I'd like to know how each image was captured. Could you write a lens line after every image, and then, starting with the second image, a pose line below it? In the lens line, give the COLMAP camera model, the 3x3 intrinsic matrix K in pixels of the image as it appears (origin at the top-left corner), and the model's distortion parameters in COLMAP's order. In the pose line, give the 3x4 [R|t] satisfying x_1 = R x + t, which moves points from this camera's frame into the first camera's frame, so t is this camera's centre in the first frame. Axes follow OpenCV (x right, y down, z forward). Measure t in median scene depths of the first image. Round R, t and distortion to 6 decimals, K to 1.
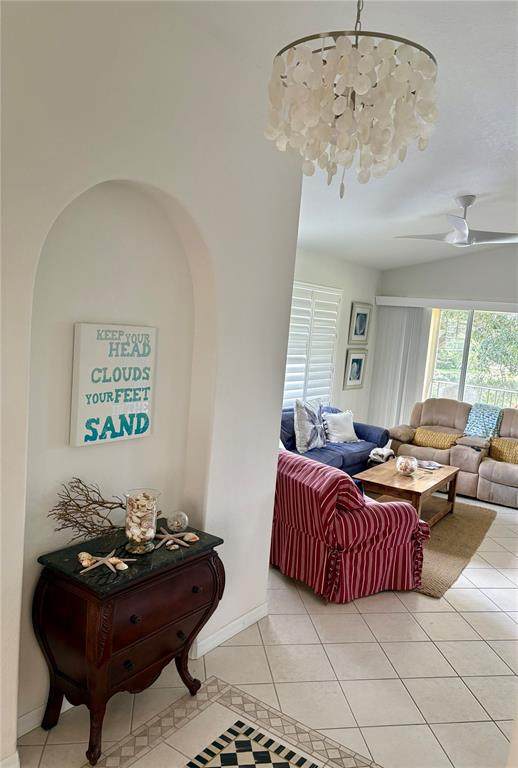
lens RADIAL K [[629.7, 0, 262.8], [0, 629.7, 384.8], [0, 0, 1]] dist [-0.004776, -0.012704]
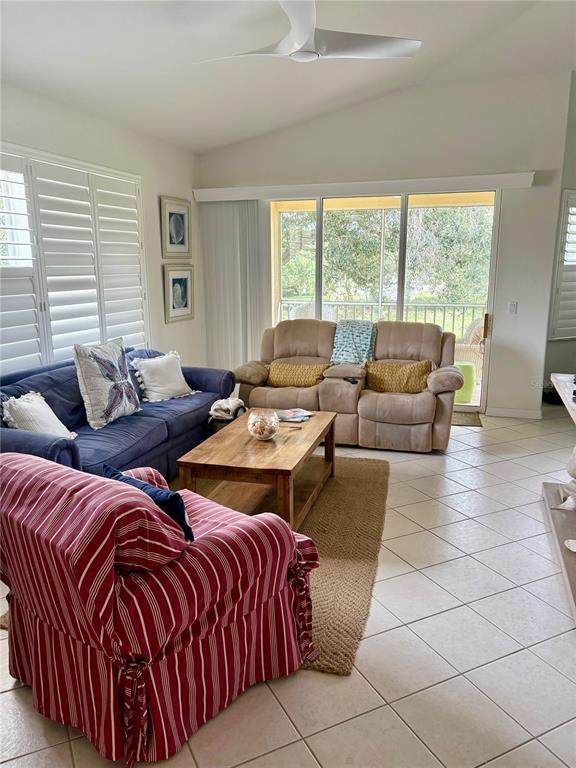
lens RADIAL K [[585.8, 0, 293.2], [0, 585.8, 388.1], [0, 0, 1]] dist [0.148666, 0.003720]
pose [[0.952130, -0.146505, 0.268300, 0.094455], [0.116522, 0.985349, 0.124543, 0.017375], [-0.282615, -0.087318, 0.955251, 0.387256]]
